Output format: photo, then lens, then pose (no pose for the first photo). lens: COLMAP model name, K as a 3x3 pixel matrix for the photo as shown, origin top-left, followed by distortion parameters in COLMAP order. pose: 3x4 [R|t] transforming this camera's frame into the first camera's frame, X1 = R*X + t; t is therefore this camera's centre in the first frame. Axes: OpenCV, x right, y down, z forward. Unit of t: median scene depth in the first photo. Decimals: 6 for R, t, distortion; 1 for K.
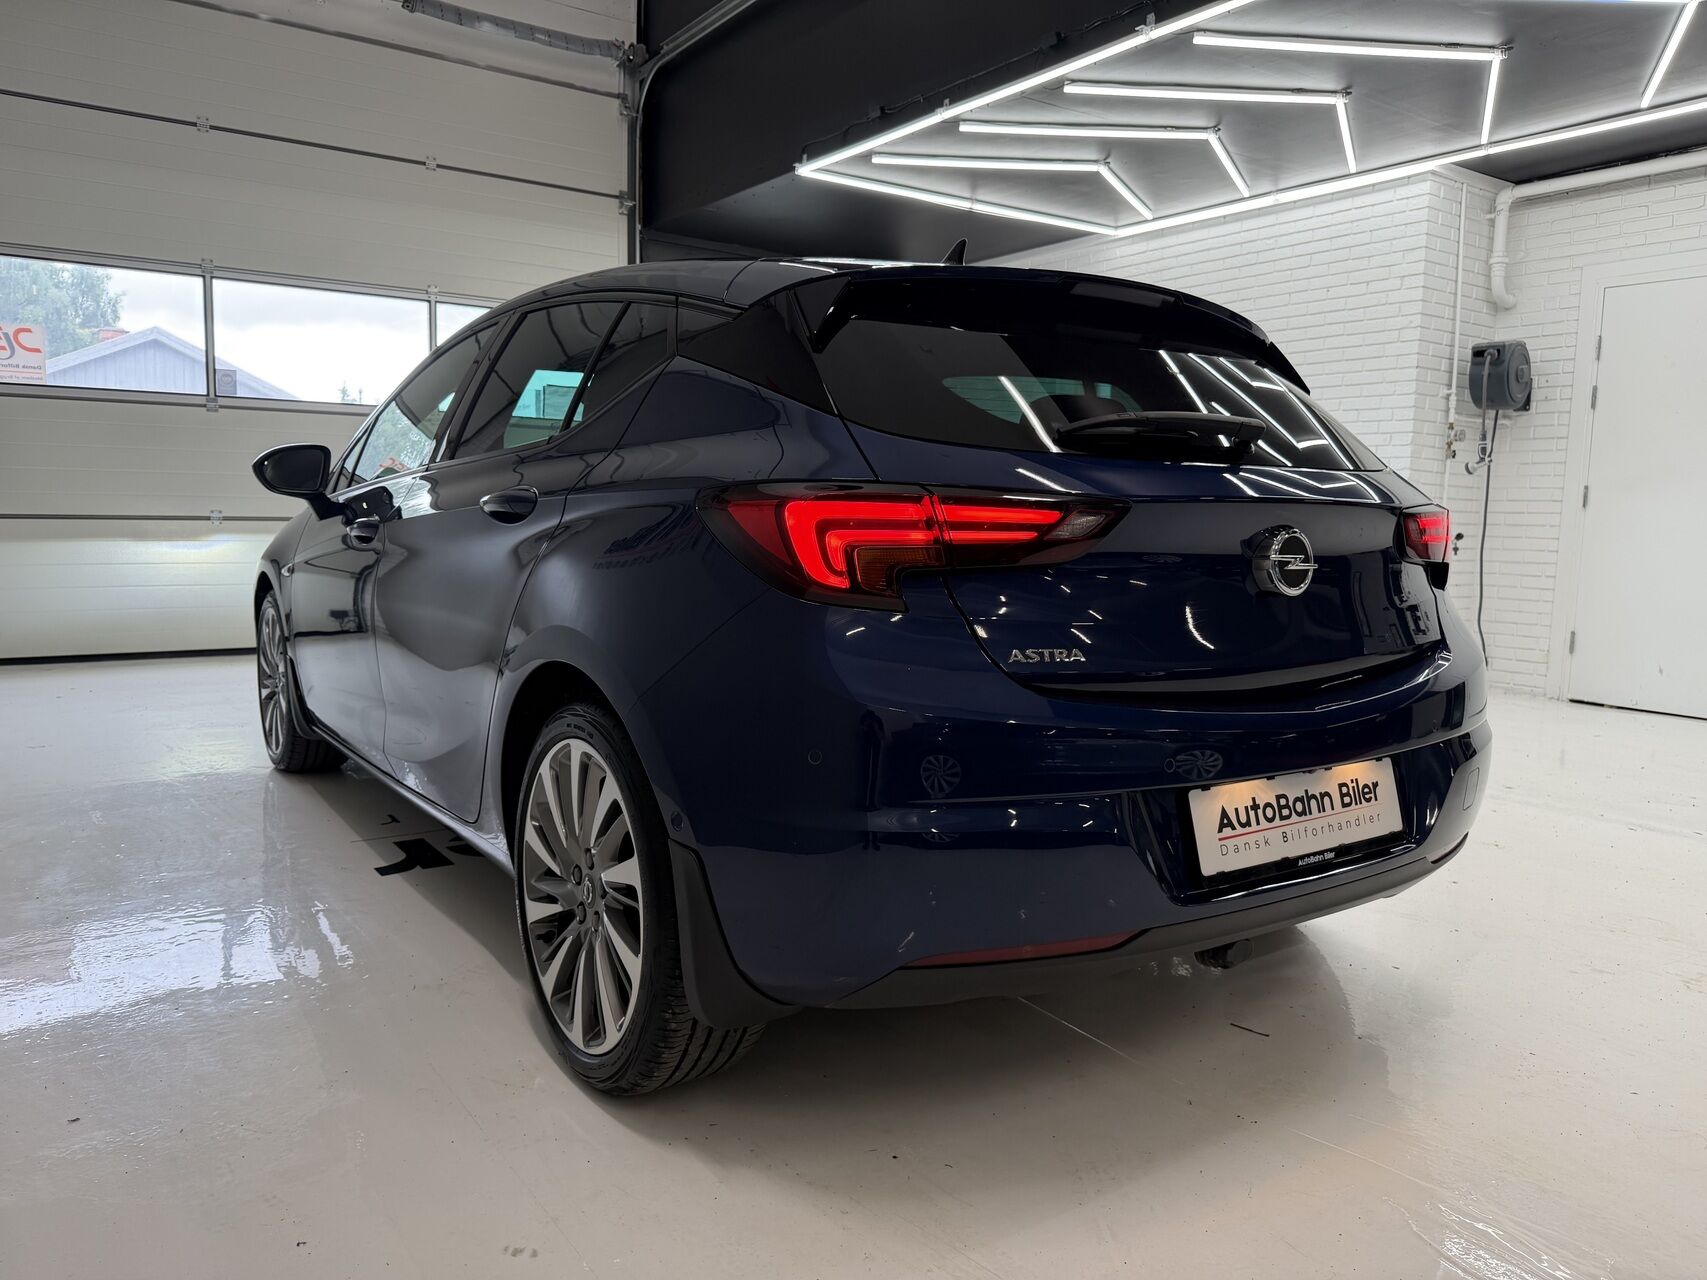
lens RADIAL K [[1243.4, 0, 851.5], [0, 1243.4, 580.0], [0, 0, 1]] dist [0.001750, -0.005455]
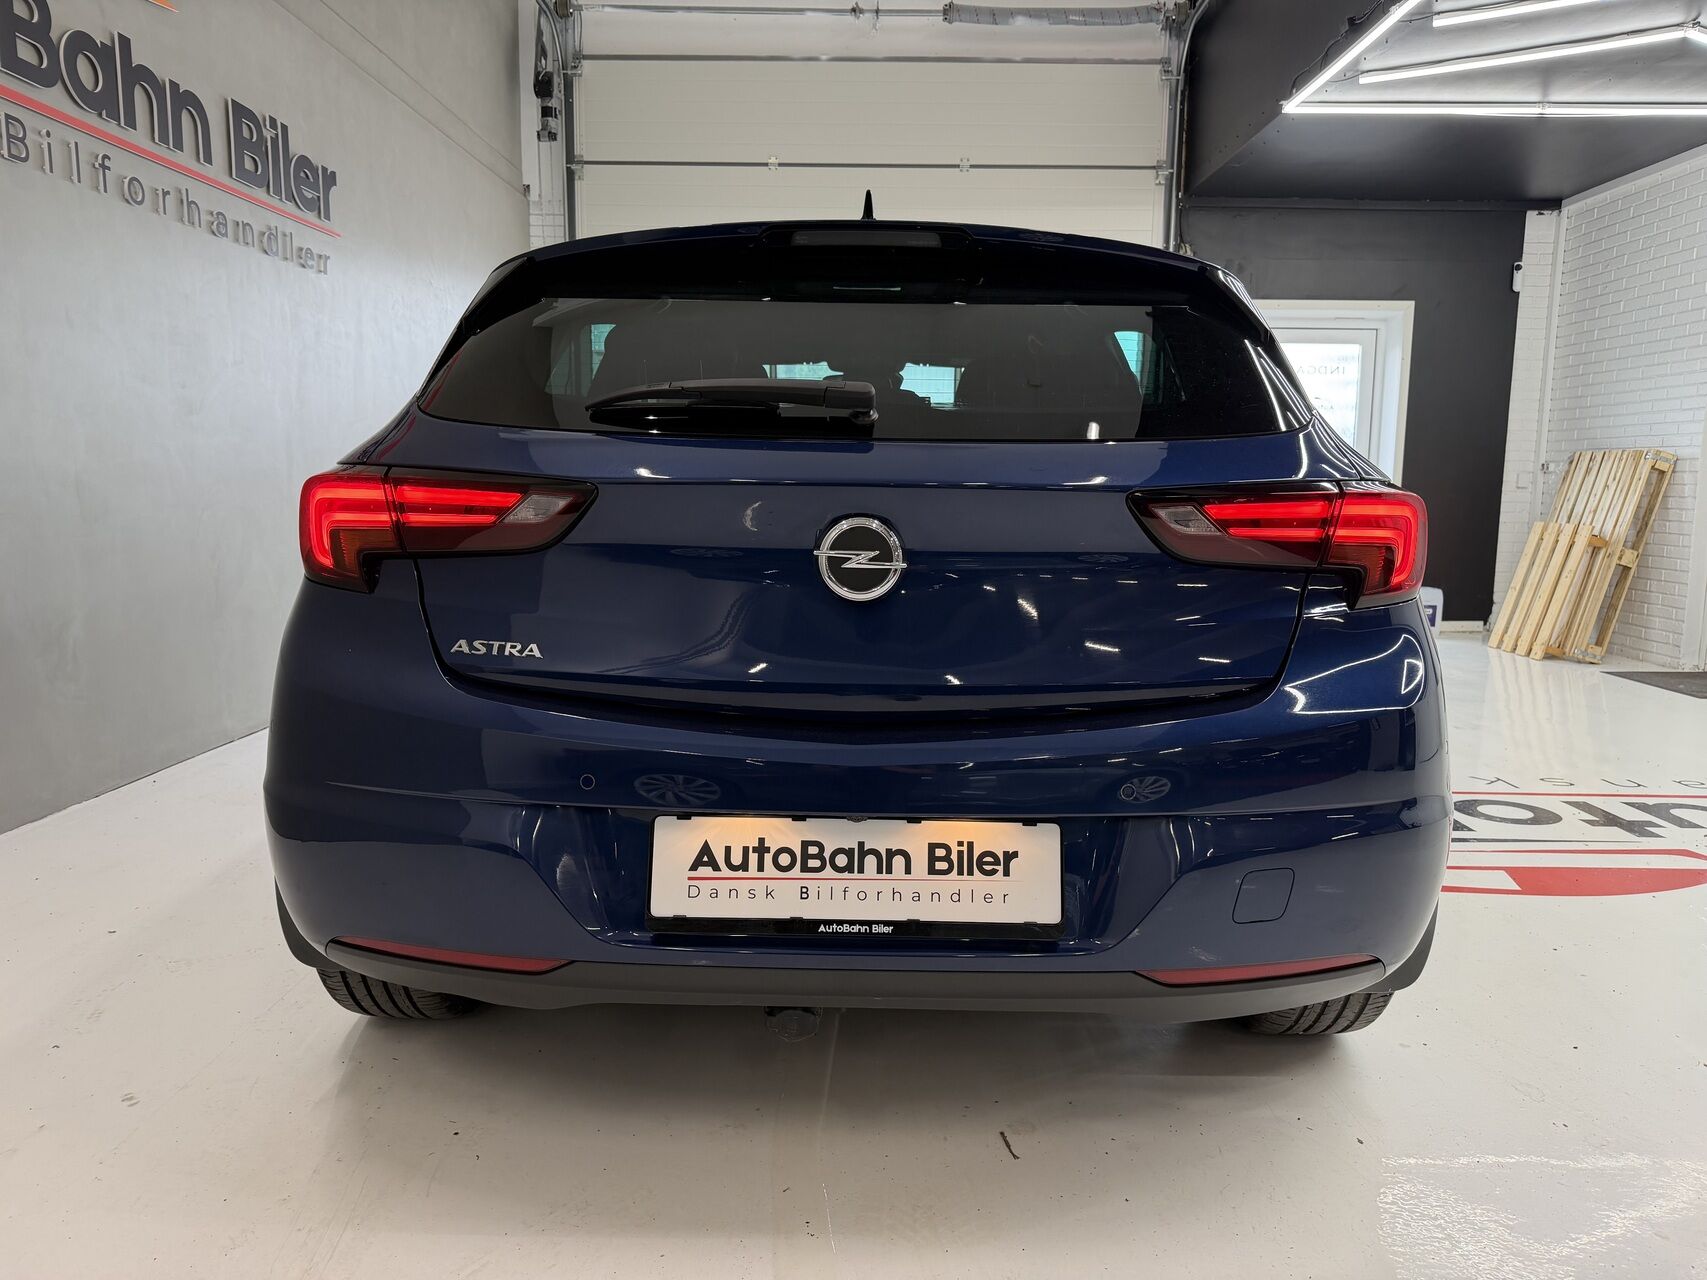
lens RADIAL K [[1209.2, 0, 853.4], [0, 1209.2, 582.5], [0, 0, 1]] dist [0.057818, -0.047784]
pose [[0.814811, 0.043580, -0.578087, 0.795616], [-0.031457, 0.999025, 0.030974, -0.023078], [0.578873, -0.007053, 0.815387, 0.351809]]
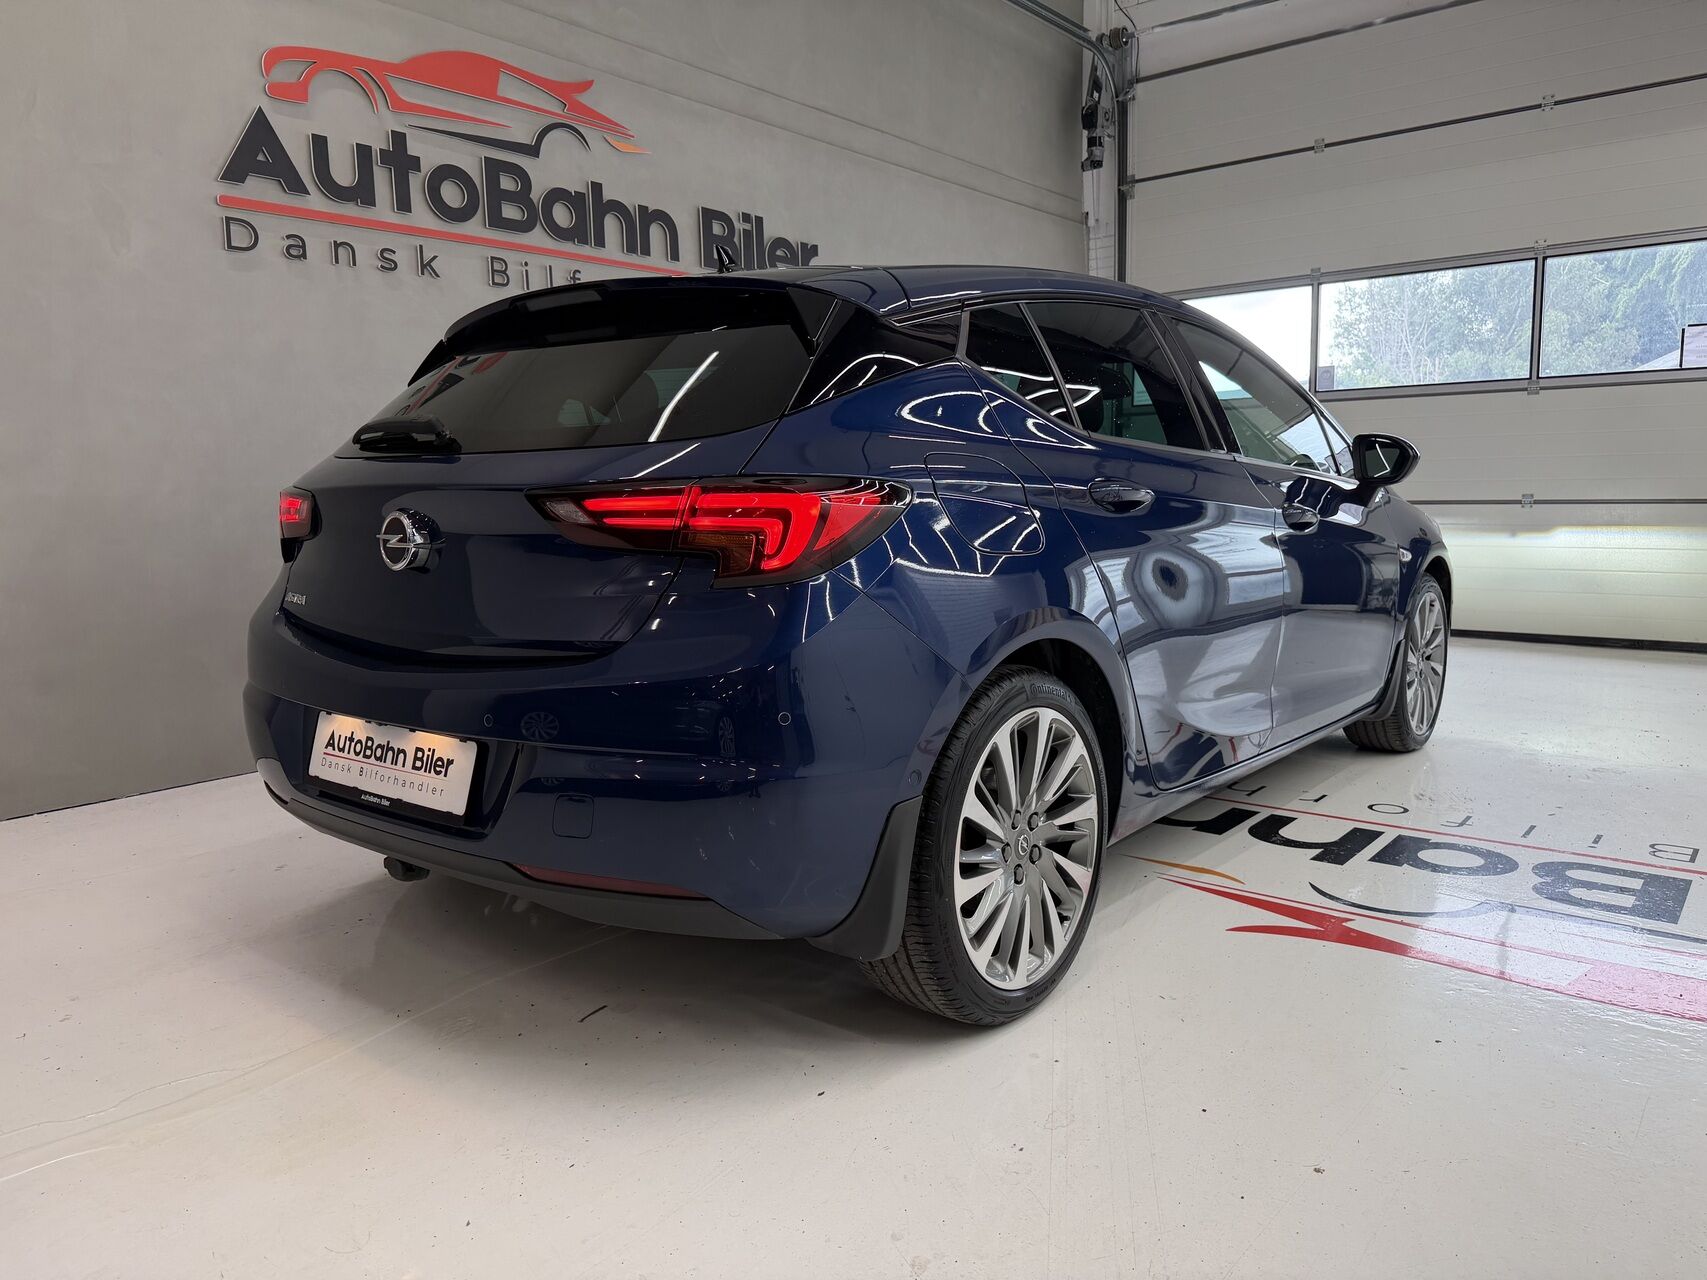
lens RADIAL K [[1243.4, 0, 851.5], [0, 1243.4, 580.0], [0, 0, 1]] dist [0.001750, -0.005455]
pose [[0.279794, 0.048003, -0.958859, 1.544557], [-0.035751, 0.998577, 0.039559, -0.038269], [0.959394, 0.023212, 0.281112, 1.065997]]
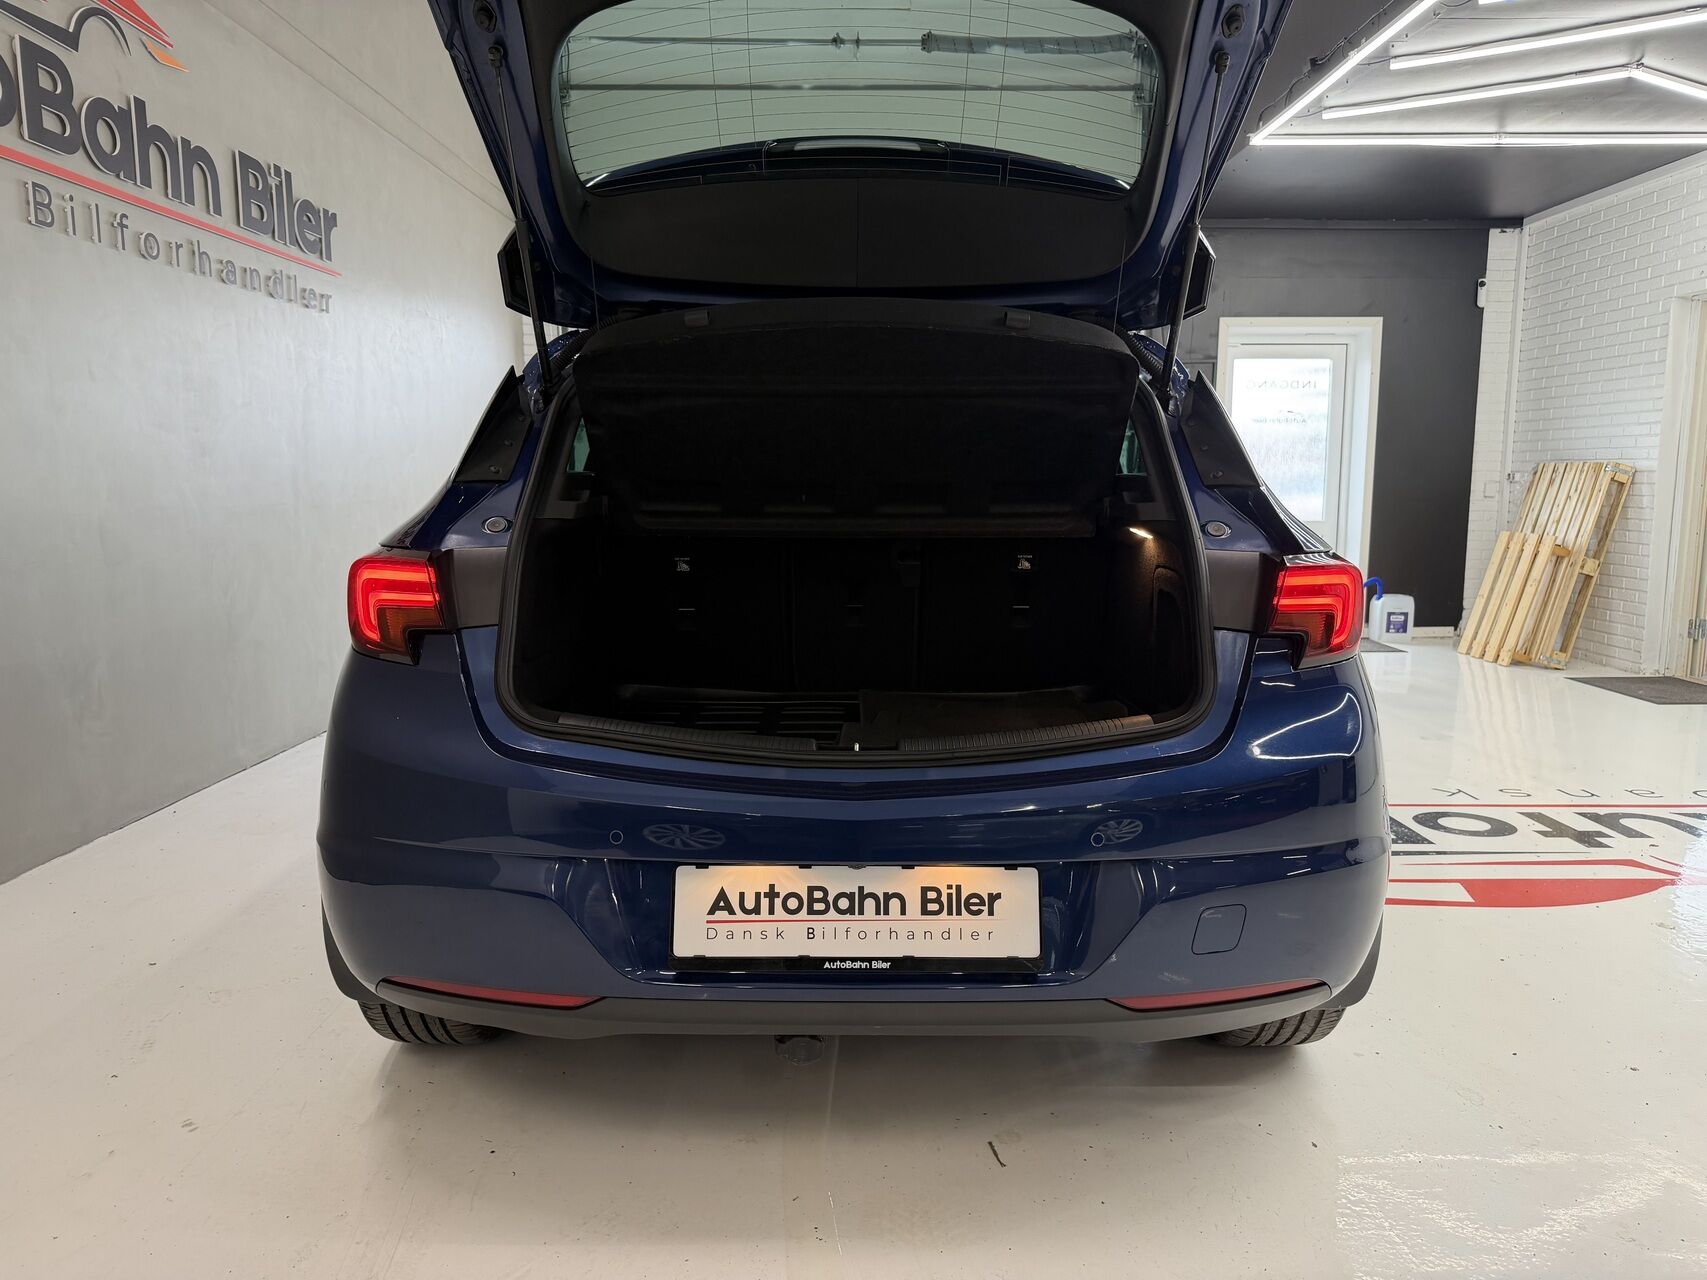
lens RADIAL K [[1206.5, 0, 851.3], [0, 1206.5, 578.1], [0, 0, 1]] dist [0.065008, -0.059543]
pose [[0.821407, 0.031823, -0.569454, 0.839626], [-0.019932, 0.999434, 0.027101, -0.077499], [0.569994, -0.010911, 0.821576, 0.271942]]
